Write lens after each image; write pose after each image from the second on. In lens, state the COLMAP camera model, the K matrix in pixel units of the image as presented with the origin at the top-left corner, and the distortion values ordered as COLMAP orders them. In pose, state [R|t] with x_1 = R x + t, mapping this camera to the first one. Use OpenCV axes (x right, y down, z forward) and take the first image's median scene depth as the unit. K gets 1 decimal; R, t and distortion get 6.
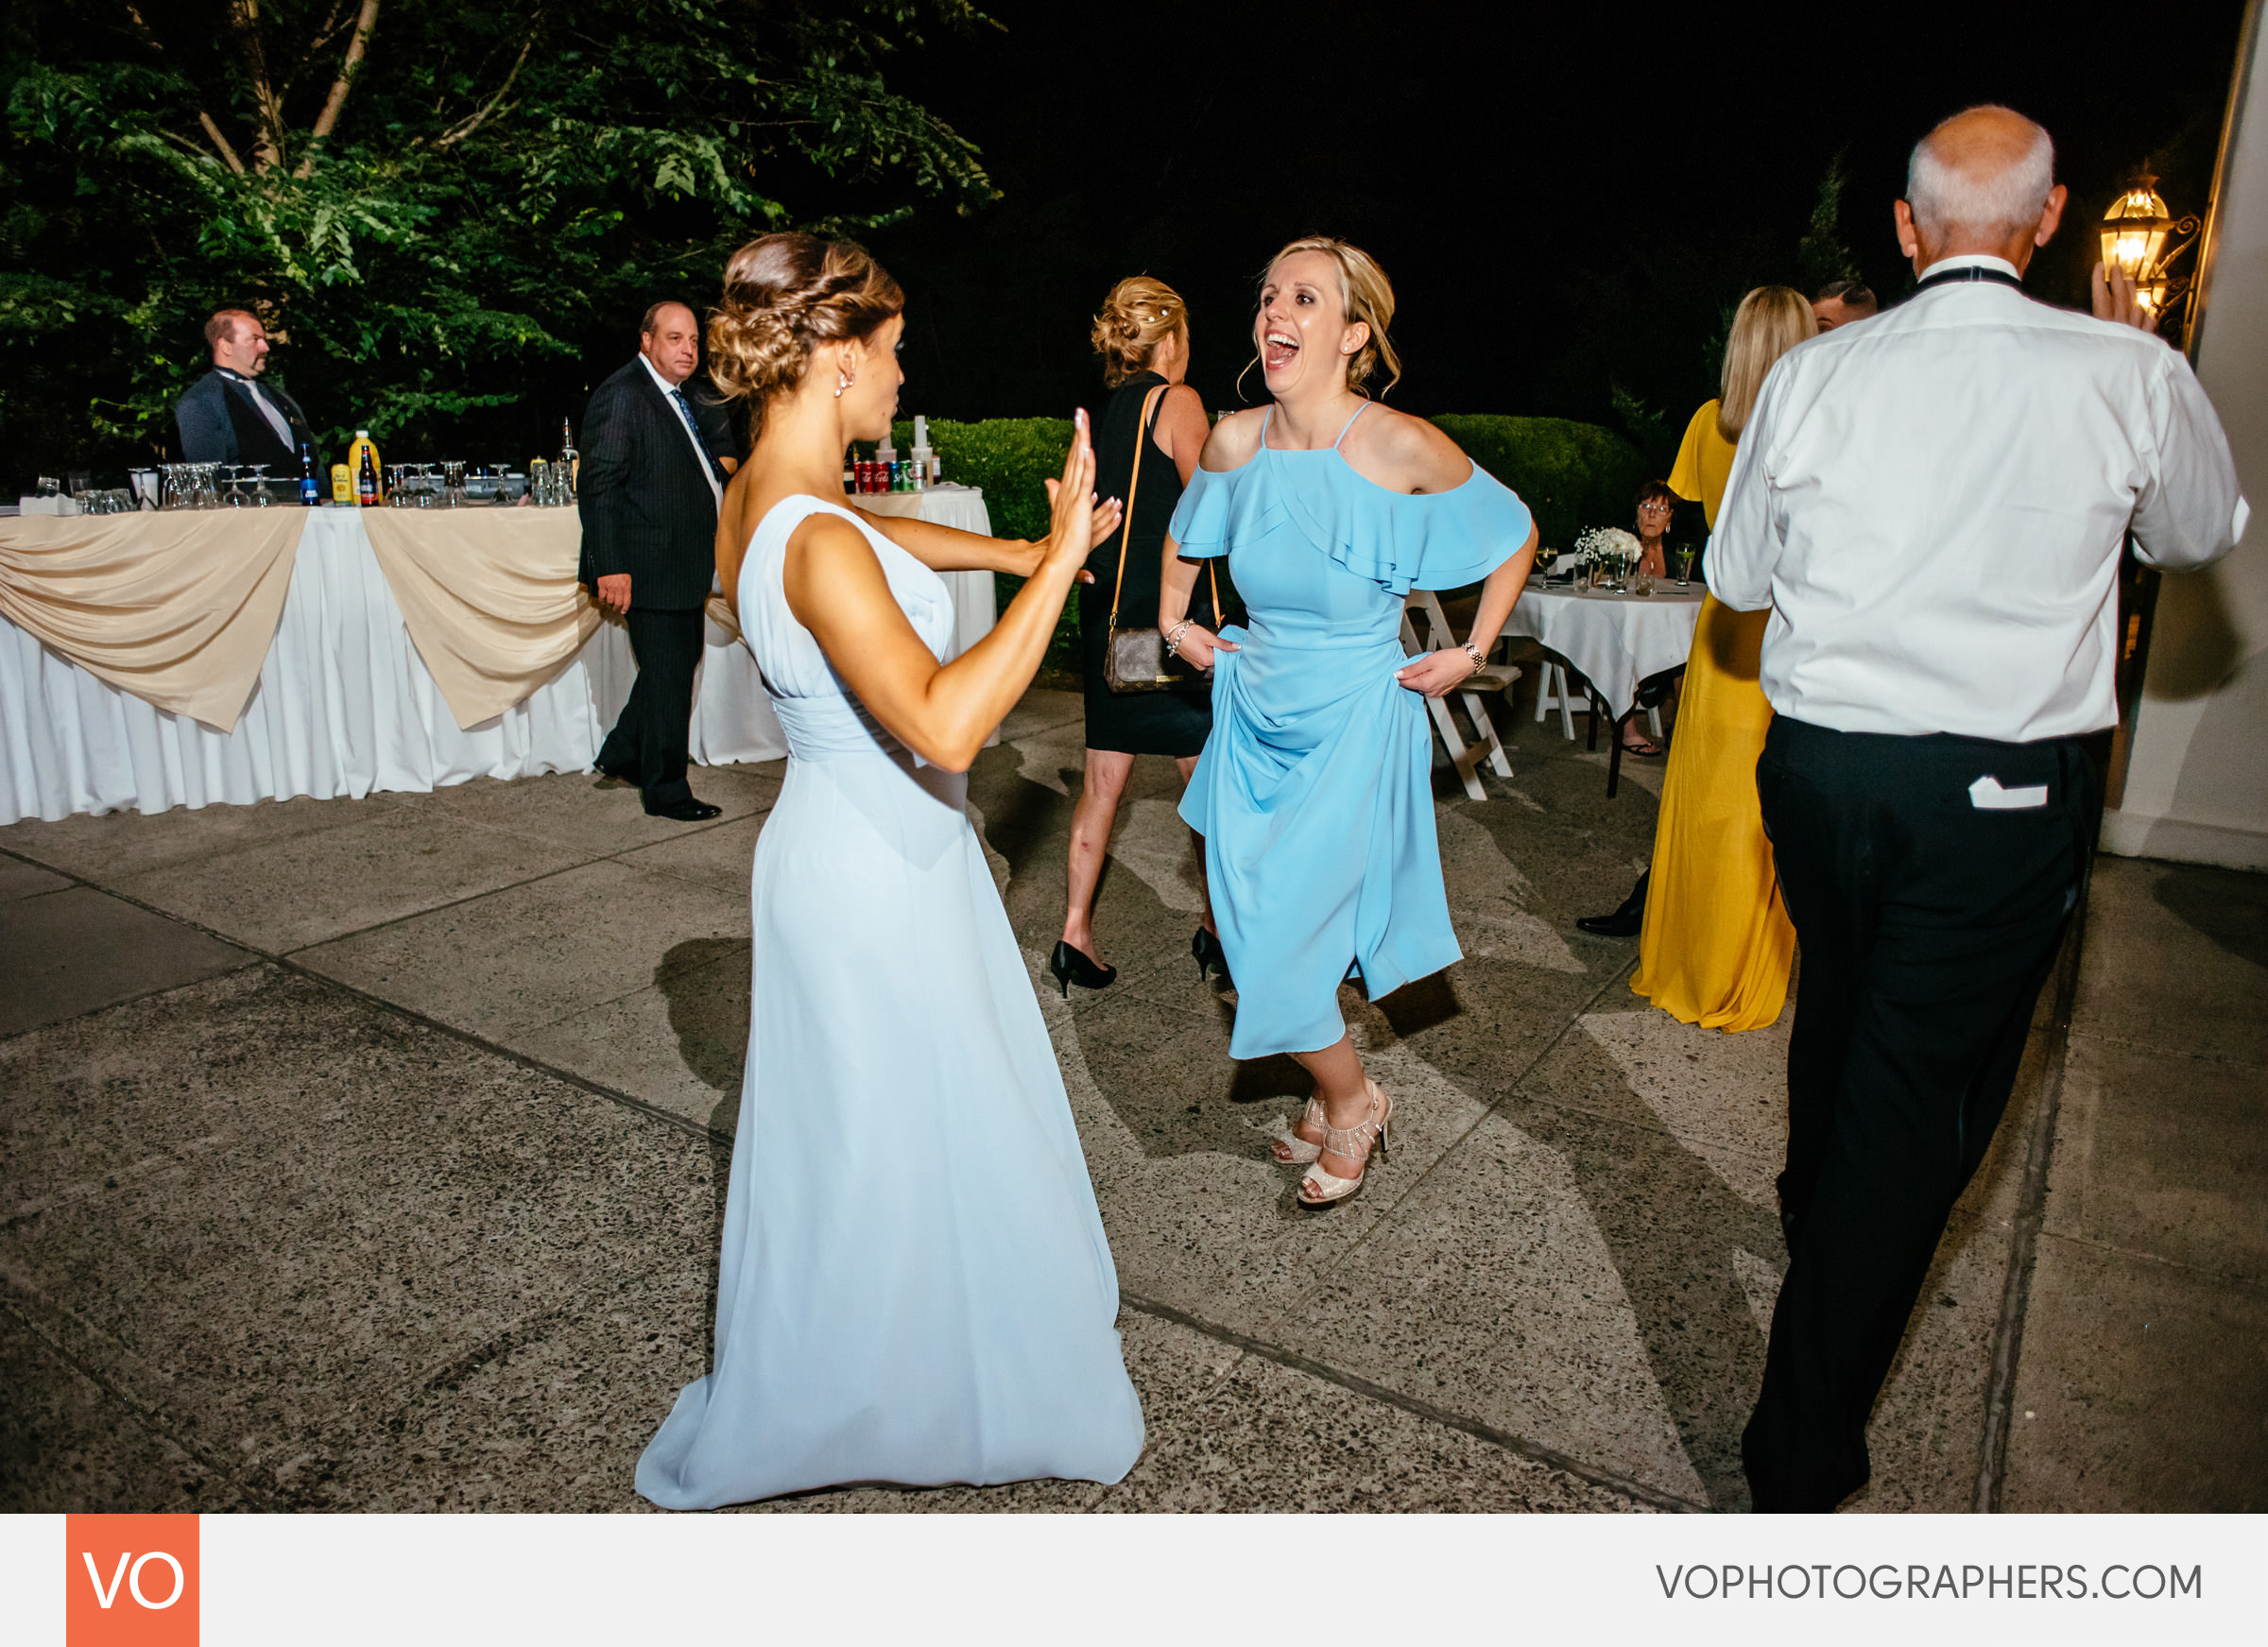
lens RADIAL K [[1491.6, 0, 1137.3], [0, 1491.6, 728.9], [0, 0, 1]] dist [-0.083838, 0.072908]
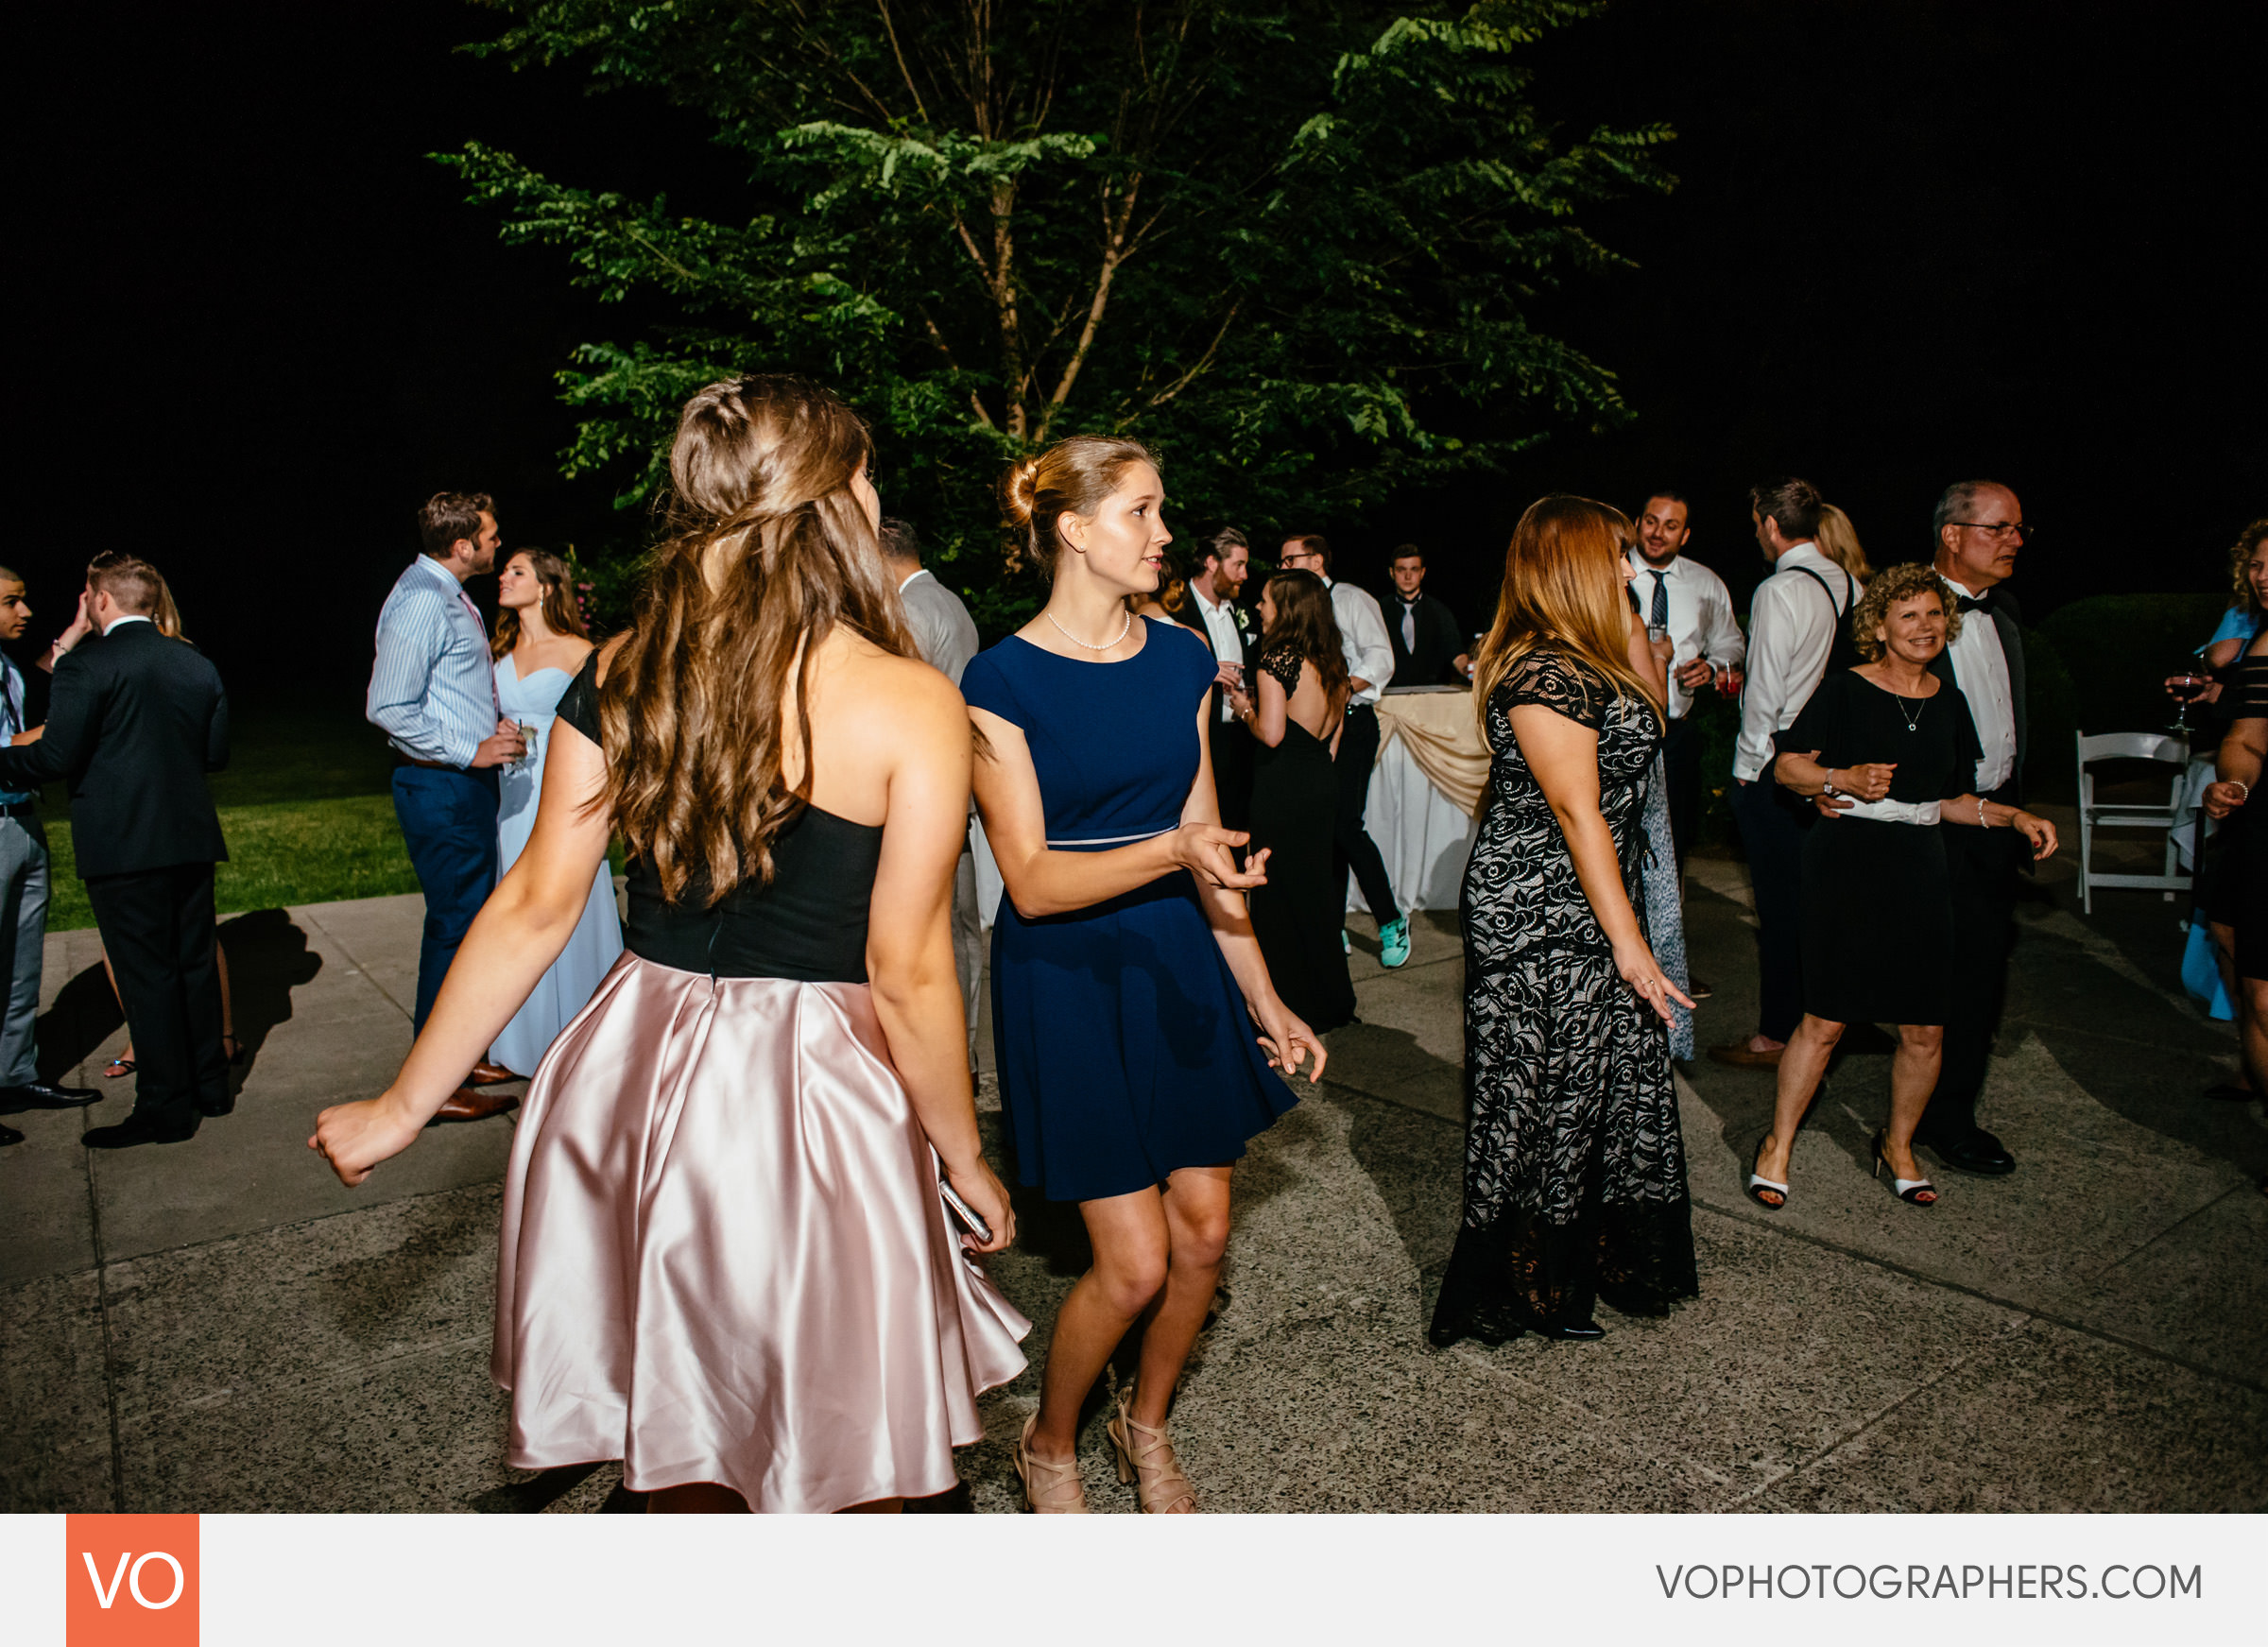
lens RADIAL K [[1488.5, 0, 1128.5], [0, 1488.5, 780.6], [0, 0, 1]] dist [-0.100120, 0.068228]
pose [[0.931478, 0.008858, -0.363690, -0.059984], [-0.044377, 0.995005, -0.089424, 0.026971], [0.361081, 0.099436, 0.927218, -0.147490]]
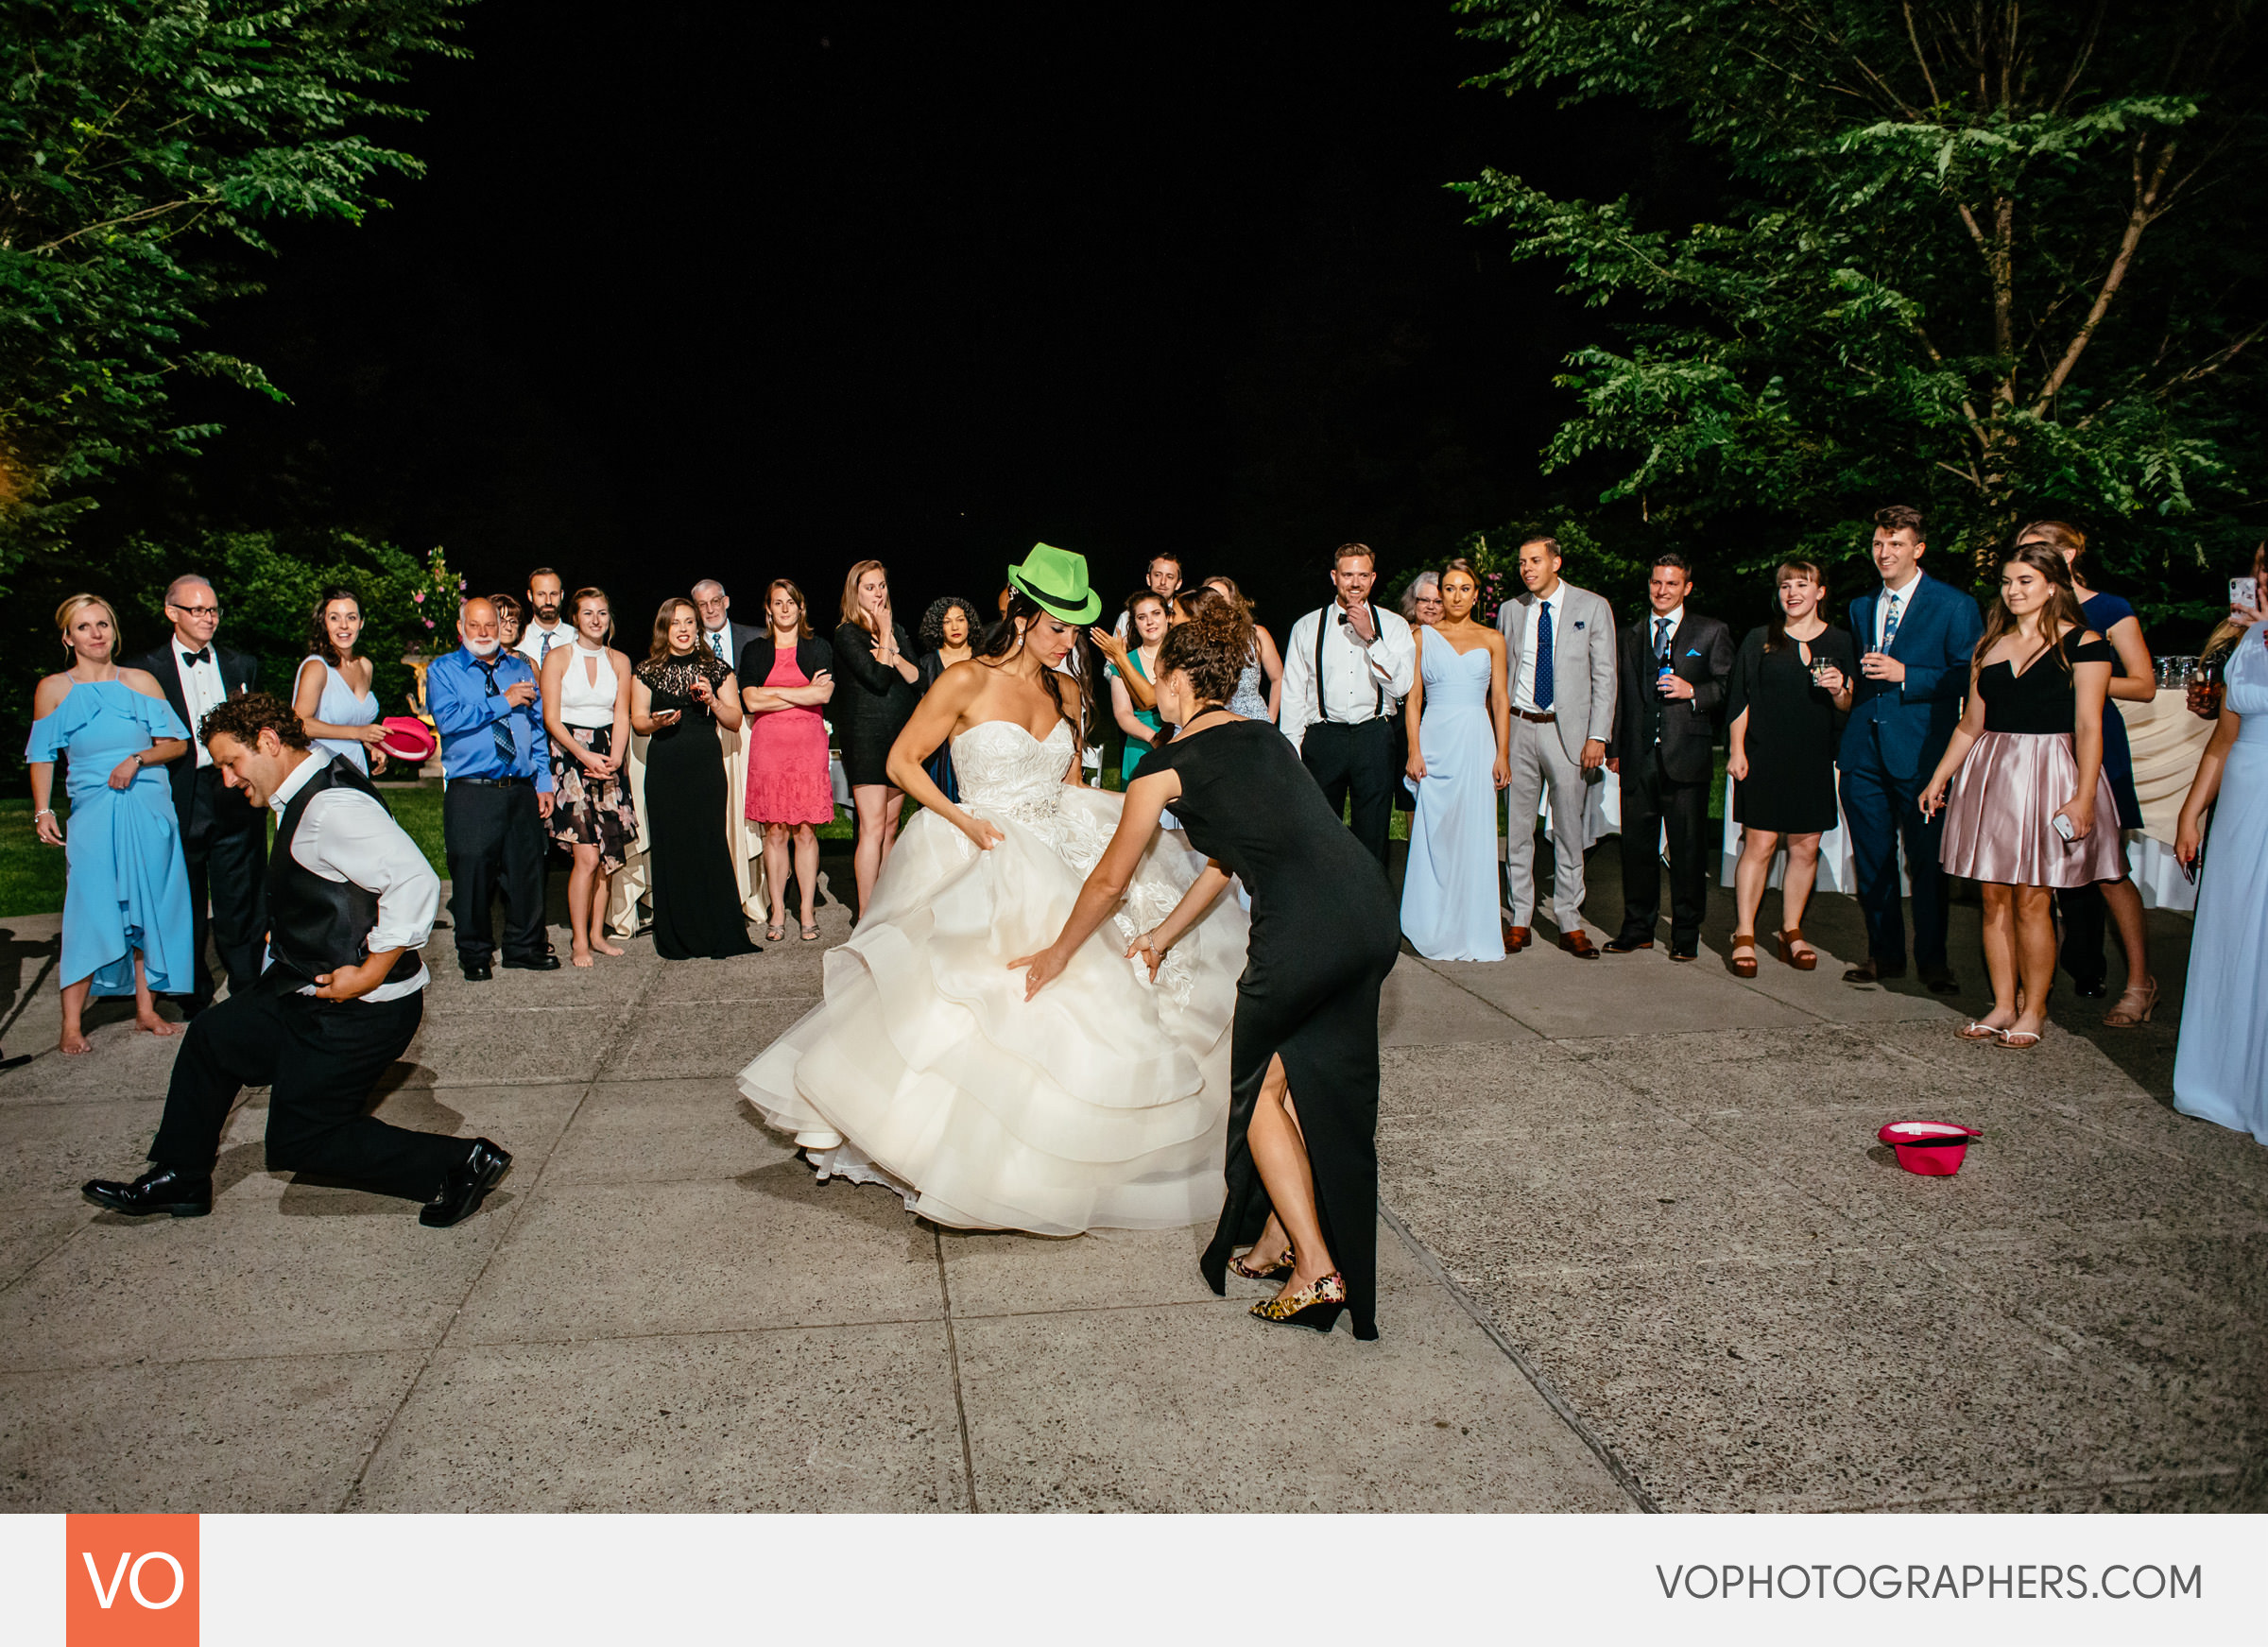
lens RADIAL K [[1557.1, 0, 1049.3], [0, 1557.1, 829.1], [0, 0, 1]] dist [-0.096196, 0.055447]
pose [[0.628351, 0.081884, -0.773608, -0.147713], [-0.140964, 0.989967, -0.009712, 0.092450], [0.765051, 0.115153, 0.633590, -0.447790]]
